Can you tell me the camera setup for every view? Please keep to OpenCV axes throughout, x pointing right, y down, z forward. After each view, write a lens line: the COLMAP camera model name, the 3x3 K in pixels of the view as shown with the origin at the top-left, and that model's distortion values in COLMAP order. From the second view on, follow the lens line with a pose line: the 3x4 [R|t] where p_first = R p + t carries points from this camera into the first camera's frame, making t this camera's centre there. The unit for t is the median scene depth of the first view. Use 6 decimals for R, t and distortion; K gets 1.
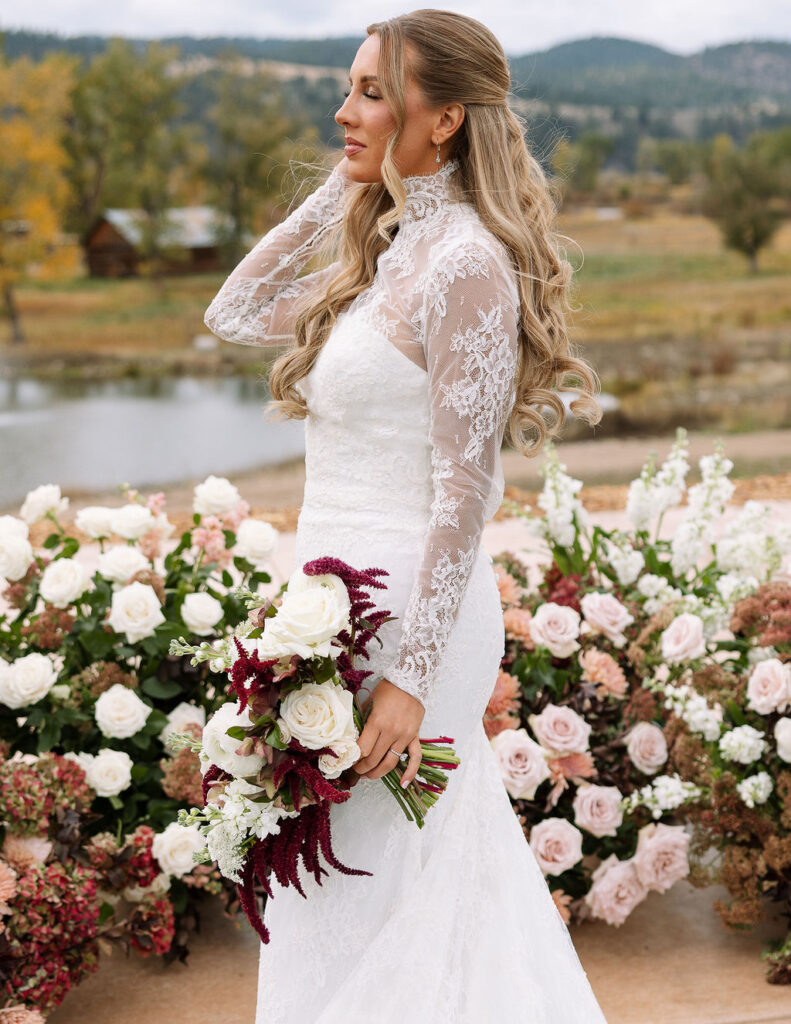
lens RADIAL K [[1871.9, 0, 402.6], [0, 1871.9, 506.6], [0, 0, 1]] dist [-0.010770, 0.000000]
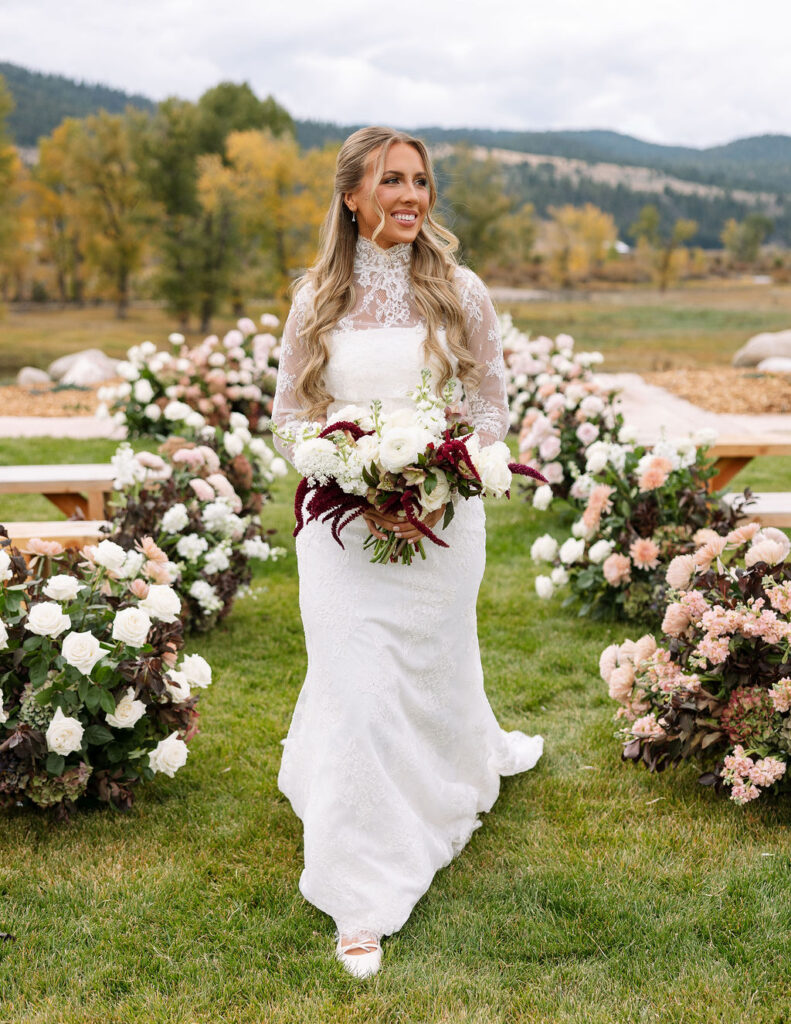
lens RADIAL K [[1568.6, 0, 409.8], [0, 1568.6, 498.4], [0, 0, 1]] dist [0.035892, 0.000000]
pose [[0.991196, 0.052984, -0.121342, 0.425273], [-0.054490, 0.998473, -0.009131, 0.417899], [0.120673, 0.015663, 0.992569, -2.411093]]
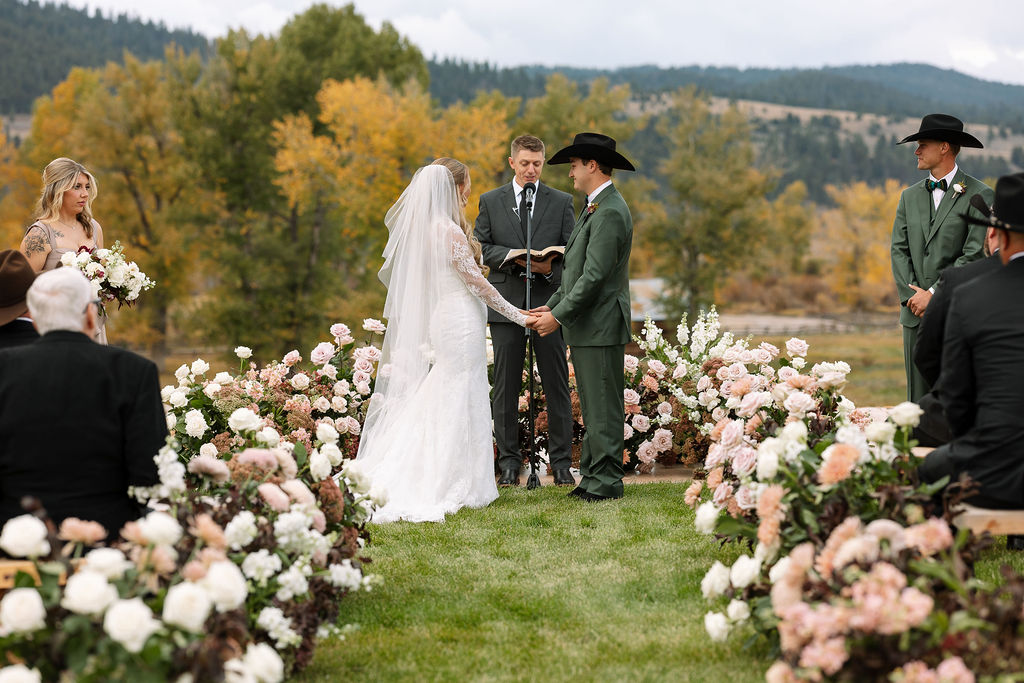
lens RADIAL K [[2535.5, 0, 509.3], [0, 2535.5, 338.5], [0, 0, 1]] dist [0.049564, 0.000000]
pose [[0.985576, 0.017342, -0.168345, 0.542335], [-0.040222, 0.990236, -0.133470, 0.544180], [0.164387, 0.138316, 0.976650, -2.803568]]
